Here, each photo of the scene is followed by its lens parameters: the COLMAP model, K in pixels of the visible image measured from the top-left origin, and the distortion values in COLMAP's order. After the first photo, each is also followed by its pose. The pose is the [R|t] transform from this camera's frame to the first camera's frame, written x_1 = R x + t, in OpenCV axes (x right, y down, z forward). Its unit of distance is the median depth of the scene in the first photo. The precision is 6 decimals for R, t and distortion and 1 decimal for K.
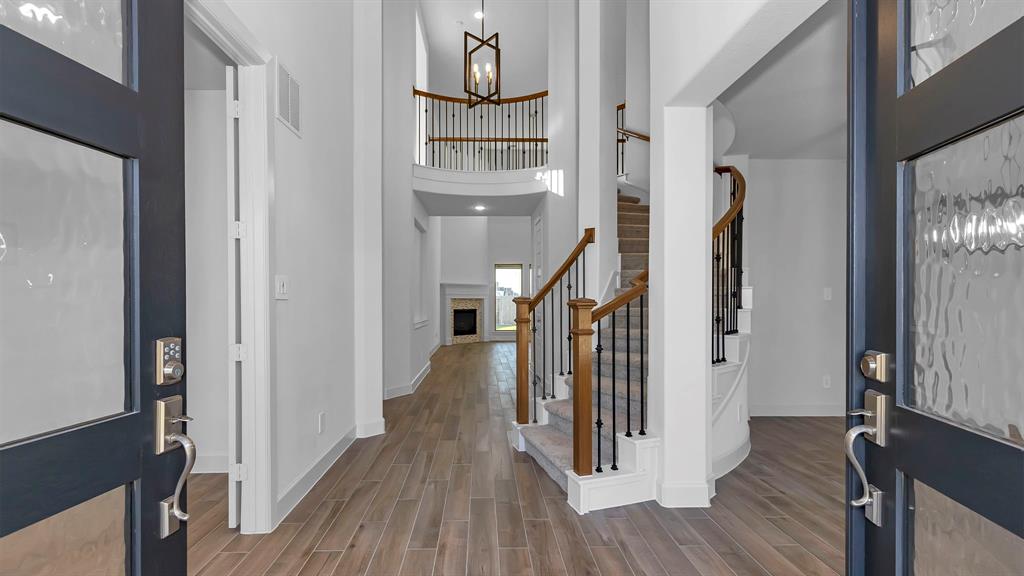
lens RADIAL K [[493.1, 0, 505.7], [0, 493.1, 295.9], [0, 0, 1]] dist [0.003705, 0.000390]
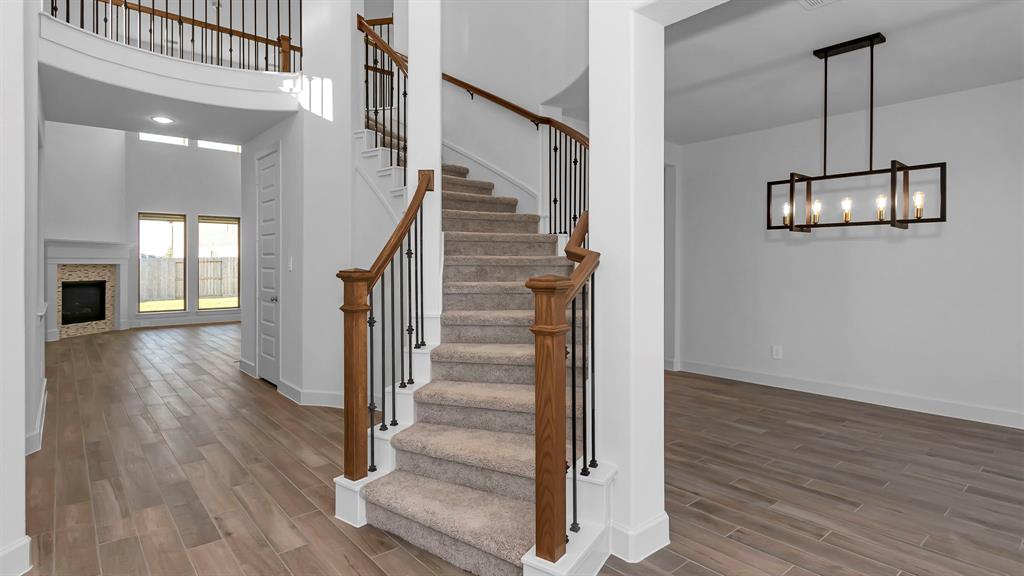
lens RADIAL K [[535.6, 0, 531.3], [0, 535.6, 265.4], [0, 0, 1]] dist [0.002942, -0.000480]
pose [[0.780356, 0.002087, 0.625332, -0.122132], [-0.008493, 0.999938, 0.007261, -0.005588], [-0.625277, -0.010977, 0.780325, 0.204323]]
